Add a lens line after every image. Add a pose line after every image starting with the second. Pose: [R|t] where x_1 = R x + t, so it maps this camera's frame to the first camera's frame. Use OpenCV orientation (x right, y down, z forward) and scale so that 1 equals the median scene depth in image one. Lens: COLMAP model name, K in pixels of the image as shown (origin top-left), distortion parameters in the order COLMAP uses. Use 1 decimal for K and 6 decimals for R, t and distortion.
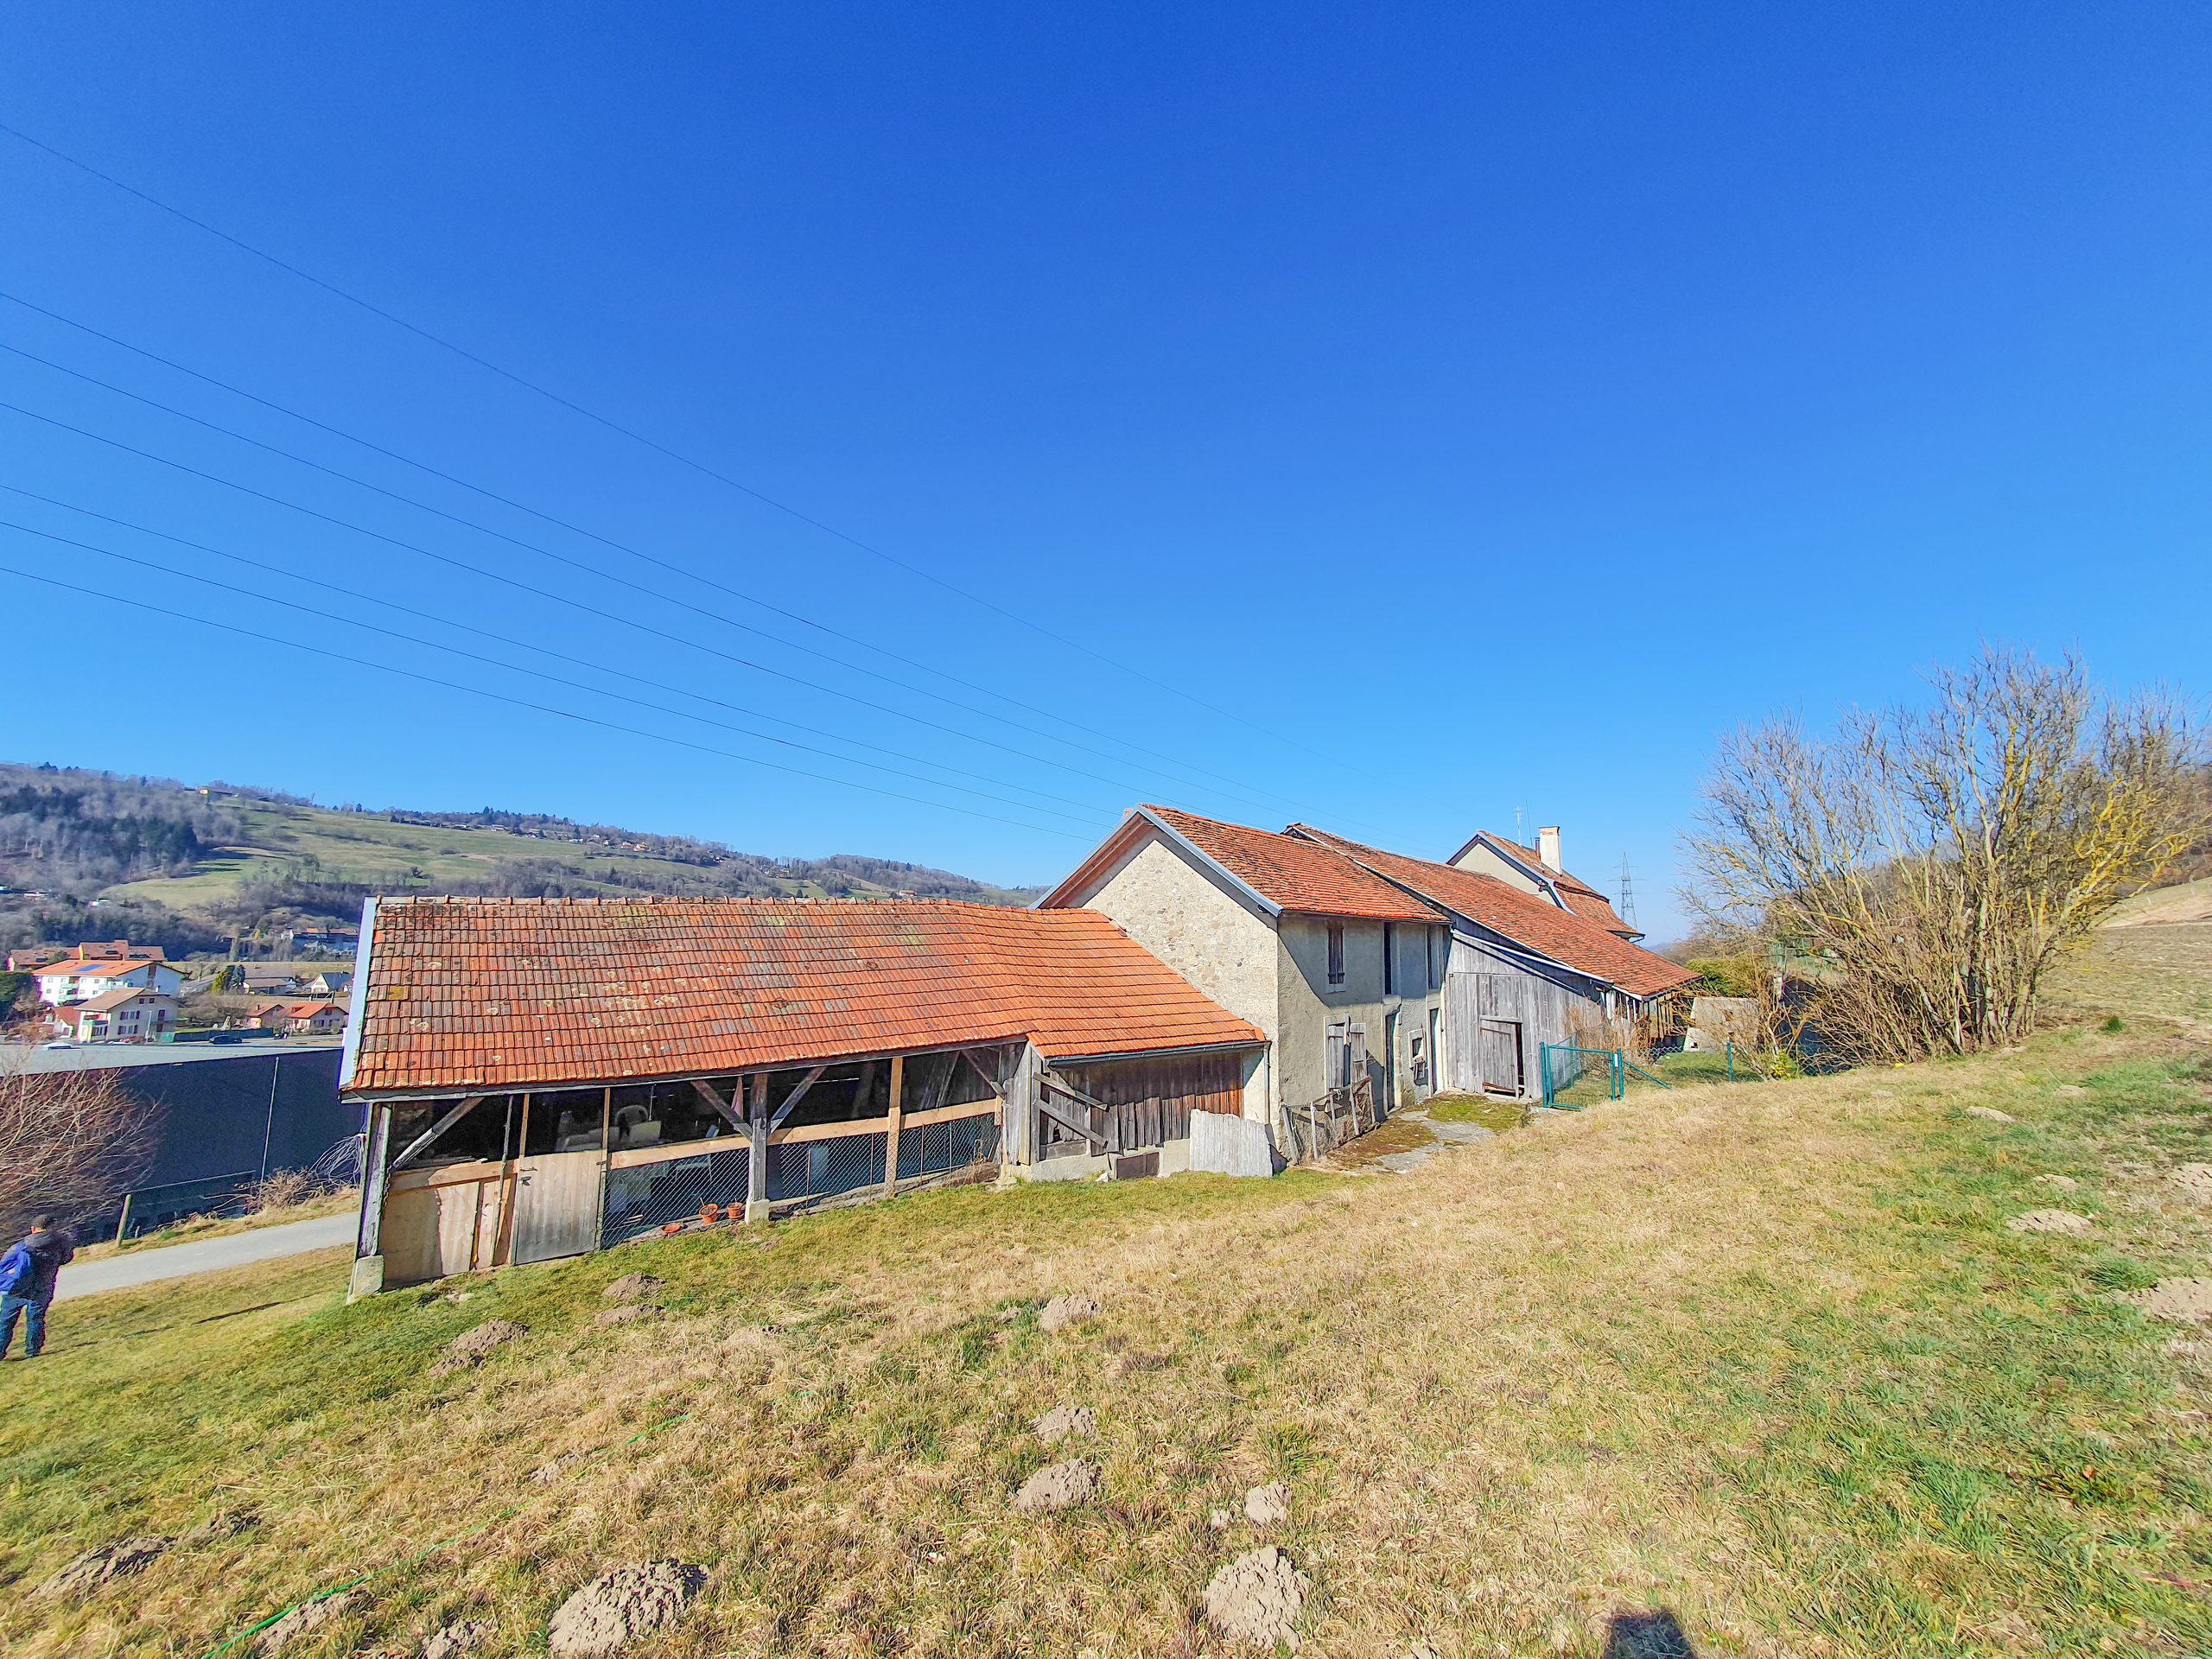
lens RADIAL K [[872.2, 0, 1115.0], [0, 872.2, 834.3], [0, 0, 1]] dist [0.008030, -0.000121]
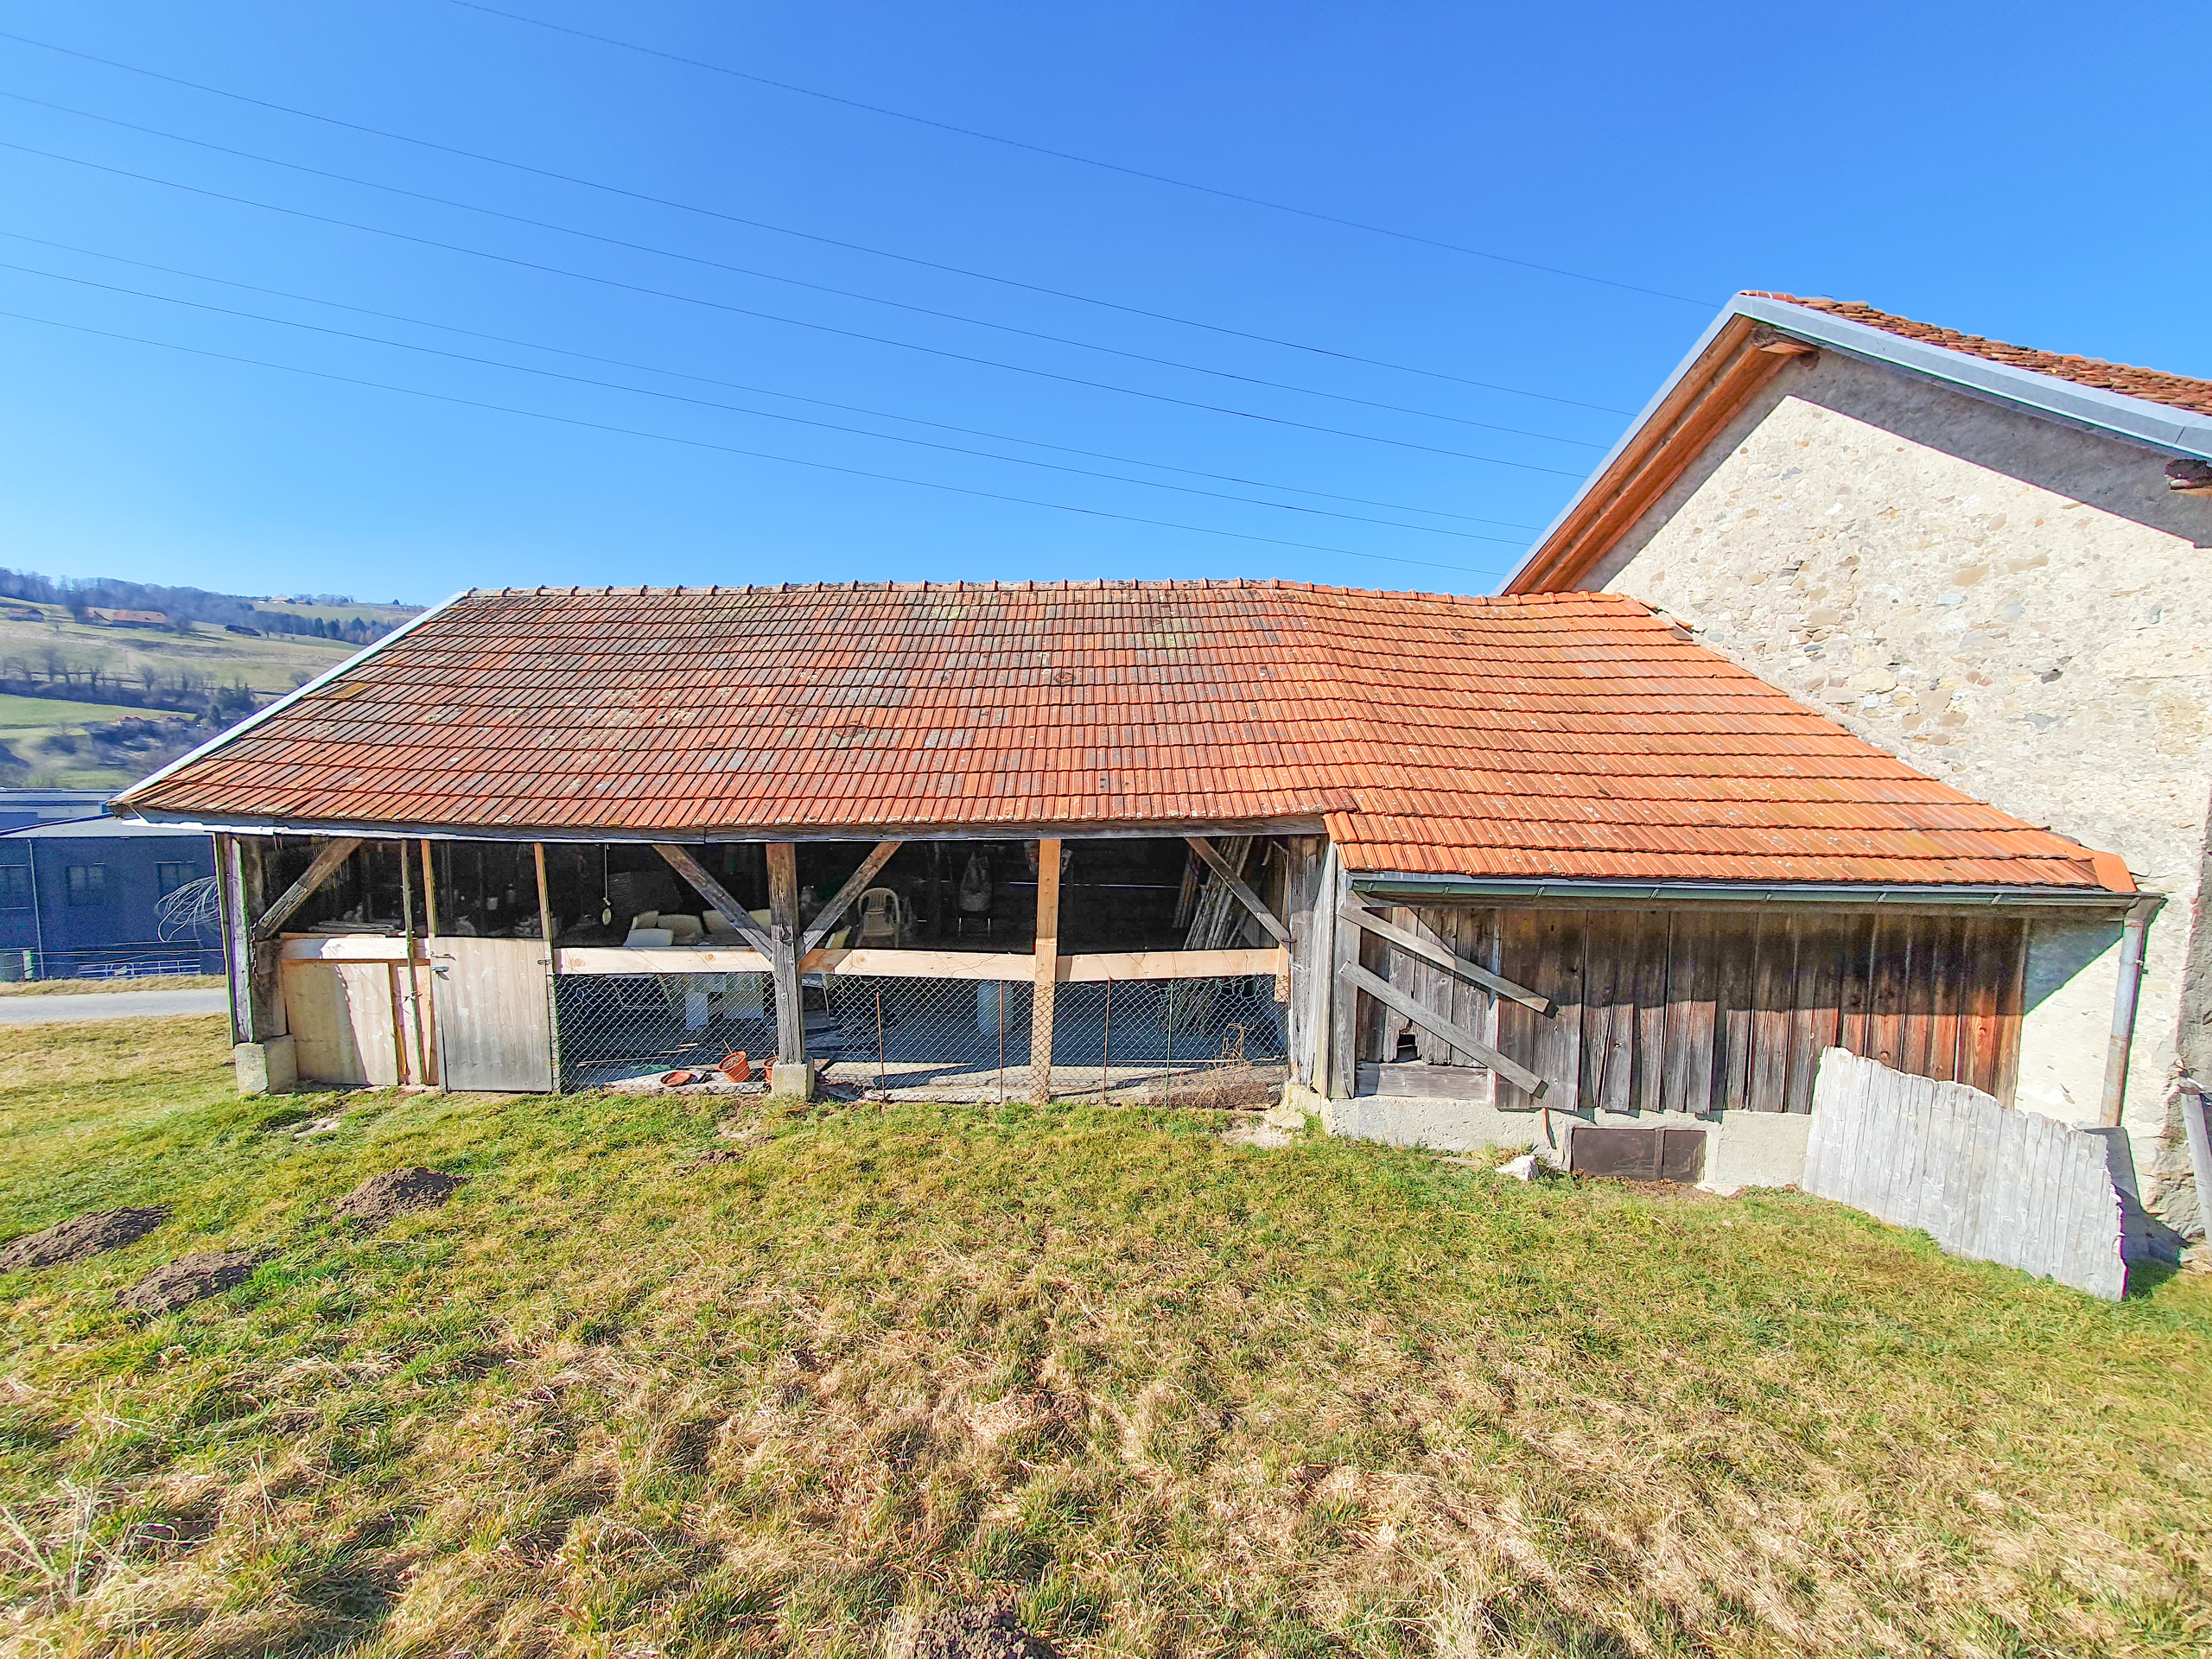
lens RADIAL K [[872.2, 0, 1115.0], [0, 872.2, 834.3], [0, 0, 1]] dist [0.008030, -0.000121]
pose [[0.791203, 0.063455, -0.608252, 0.077692], [0.061789, 0.981218, 0.182739, 0.149187], [0.608424, -0.182167, 0.772422, 0.588735]]
